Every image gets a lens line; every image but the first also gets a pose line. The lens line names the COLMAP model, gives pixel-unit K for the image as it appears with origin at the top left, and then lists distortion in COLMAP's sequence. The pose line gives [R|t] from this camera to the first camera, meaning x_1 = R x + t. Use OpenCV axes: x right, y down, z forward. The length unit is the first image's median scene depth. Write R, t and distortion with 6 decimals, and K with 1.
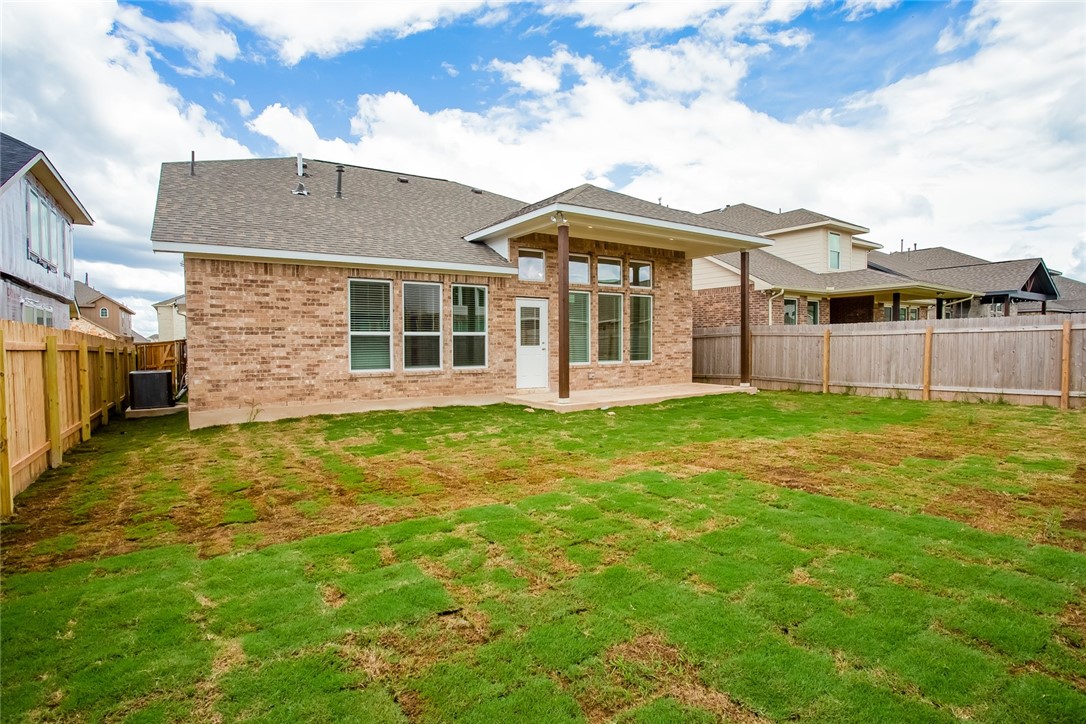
lens RADIAL K [[541.0, 0, 542.1], [0, 541.0, 359.4], [0, 0, 1]] dist [-0.000275, 0.000087]
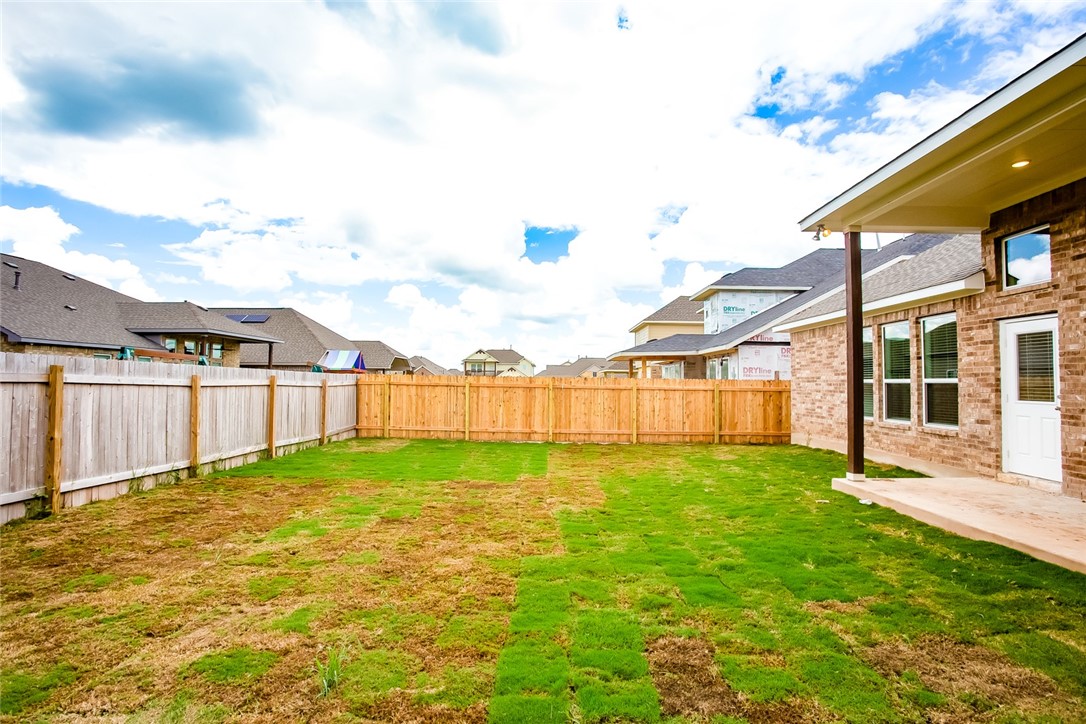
lens RADIAL K [[541.0, 0, 541.7], [0, 541.0, 367.1], [0, 0, 1]] dist [-0.000275, 0.000087]
pose [[-0.546757, -0.019667, -0.837060, 0.769118], [-0.029130, 0.999566, -0.004458, -0.045738], [0.836784, 0.021946, -0.547093, 0.929781]]
